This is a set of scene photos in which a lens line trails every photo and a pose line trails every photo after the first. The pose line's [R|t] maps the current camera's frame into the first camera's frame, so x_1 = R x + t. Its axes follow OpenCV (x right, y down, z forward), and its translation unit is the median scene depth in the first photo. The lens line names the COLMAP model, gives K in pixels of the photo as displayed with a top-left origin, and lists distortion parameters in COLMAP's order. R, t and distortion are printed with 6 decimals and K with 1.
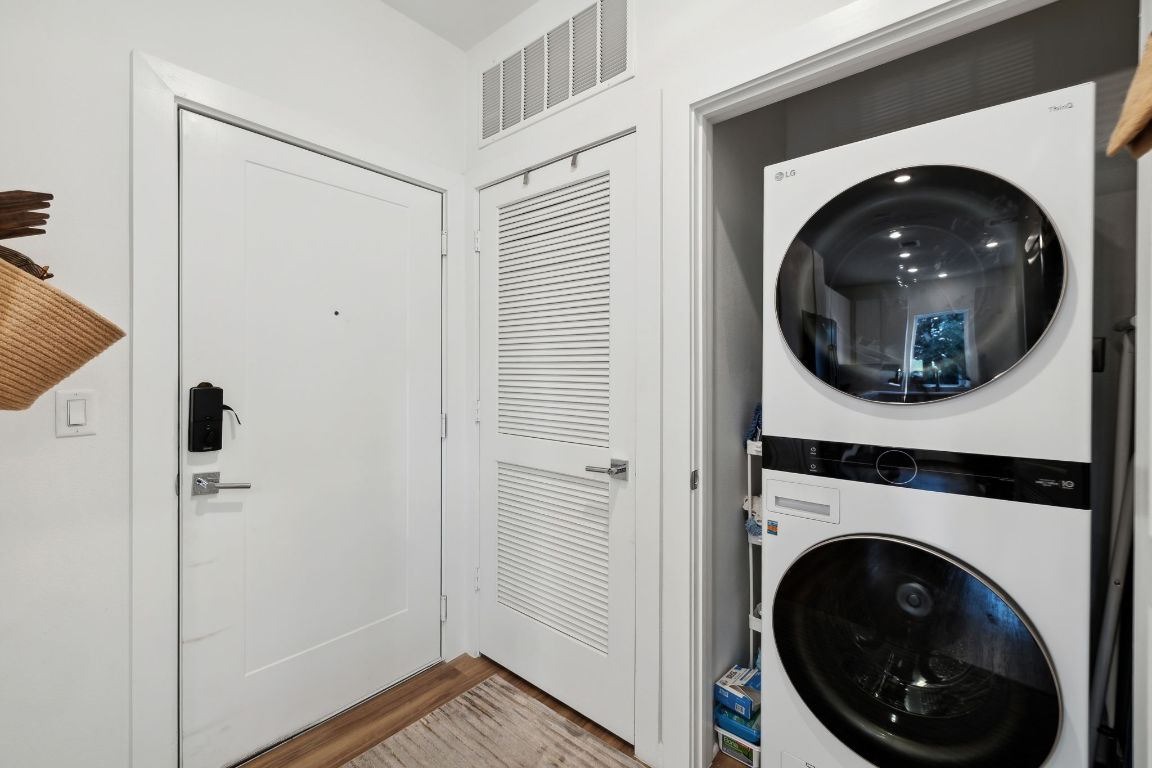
lens RADIAL K [[483.3, 0, 577.2], [0, 483.3, 381.9], [0, 0, 1]] dist [0.001209, 0.000602]
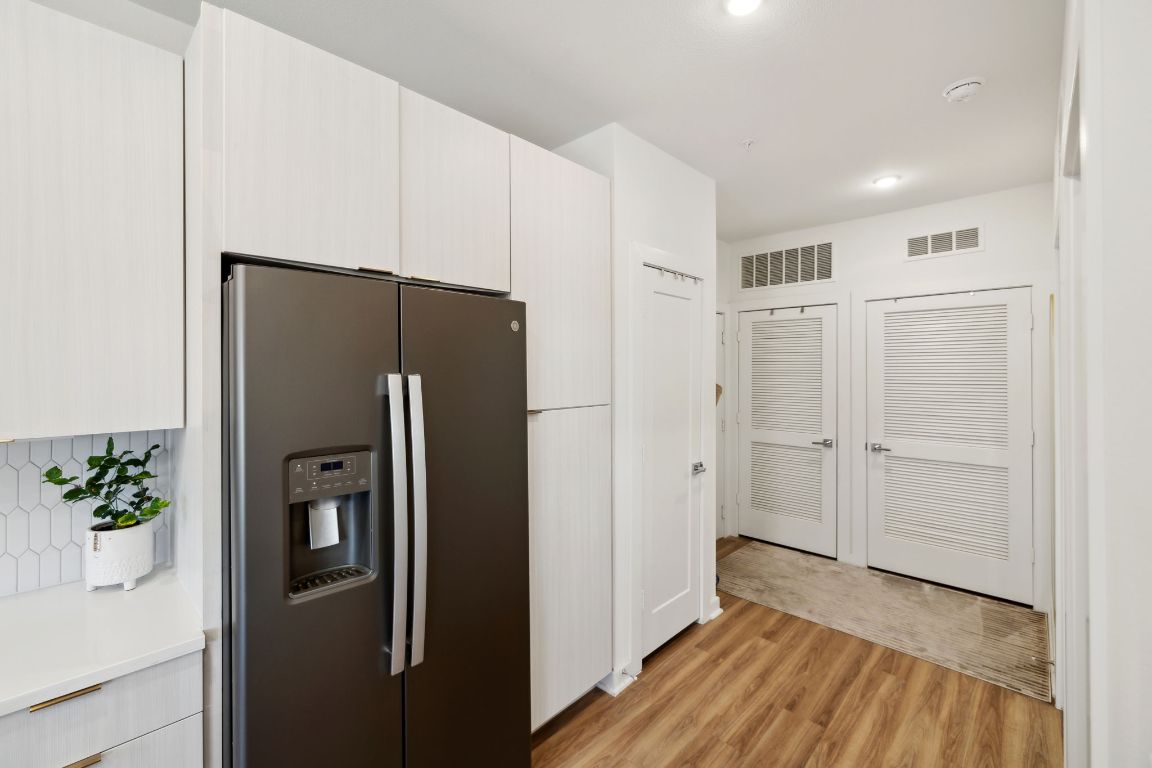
lens RADIAL K [[483.3, 0, 575.5], [0, 483.3, 376.8], [0, 0, 1]] dist [0.001209, 0.000602]
pose [[0.997709, -0.001570, -0.067634, -0.933037], [0.000949, 0.999957, -0.009223, -0.118804], [0.067646, 0.009138, 0.997668, -1.376431]]
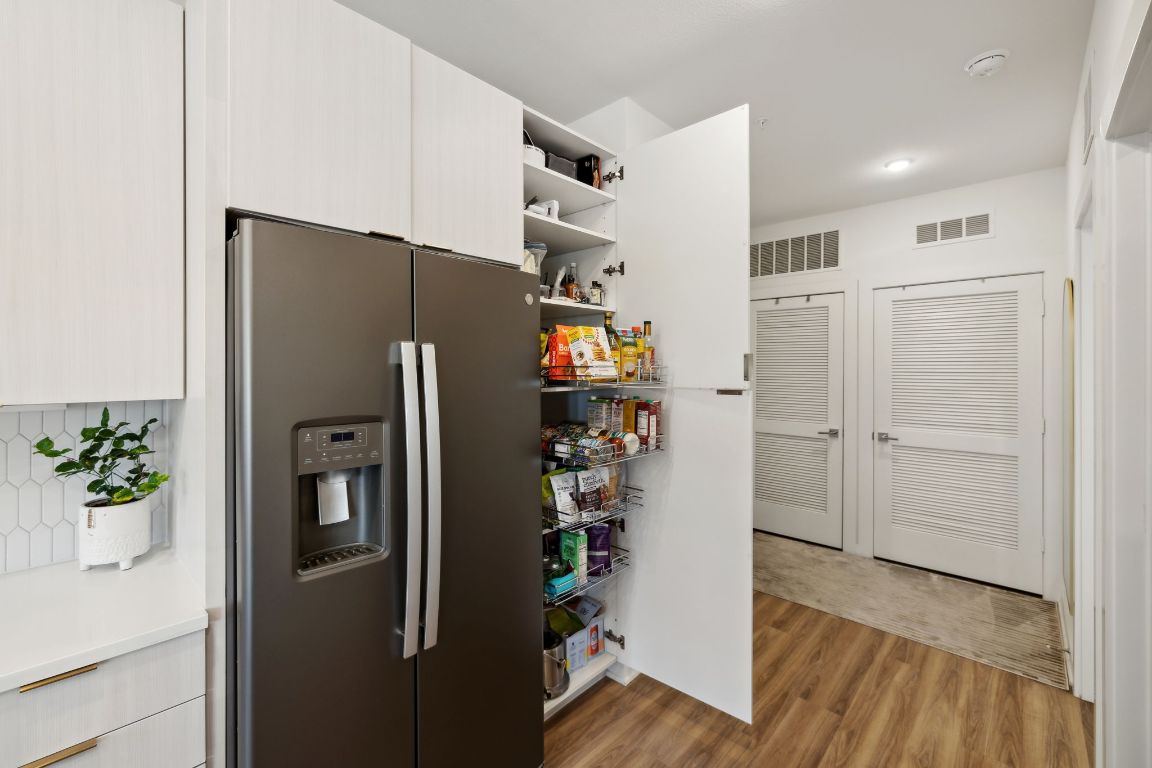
lens RADIAL K [[483.3, 0, 575.0], [0, 483.3, 375.4], [0, 0, 1]] dist [0.001209, 0.000602]
pose [[0.998349, 0.002204, -0.057400, -0.976485], [-0.002599, 0.999973, -0.006816, -0.076923], [0.057383, 0.006953, 0.998328, -1.344182]]
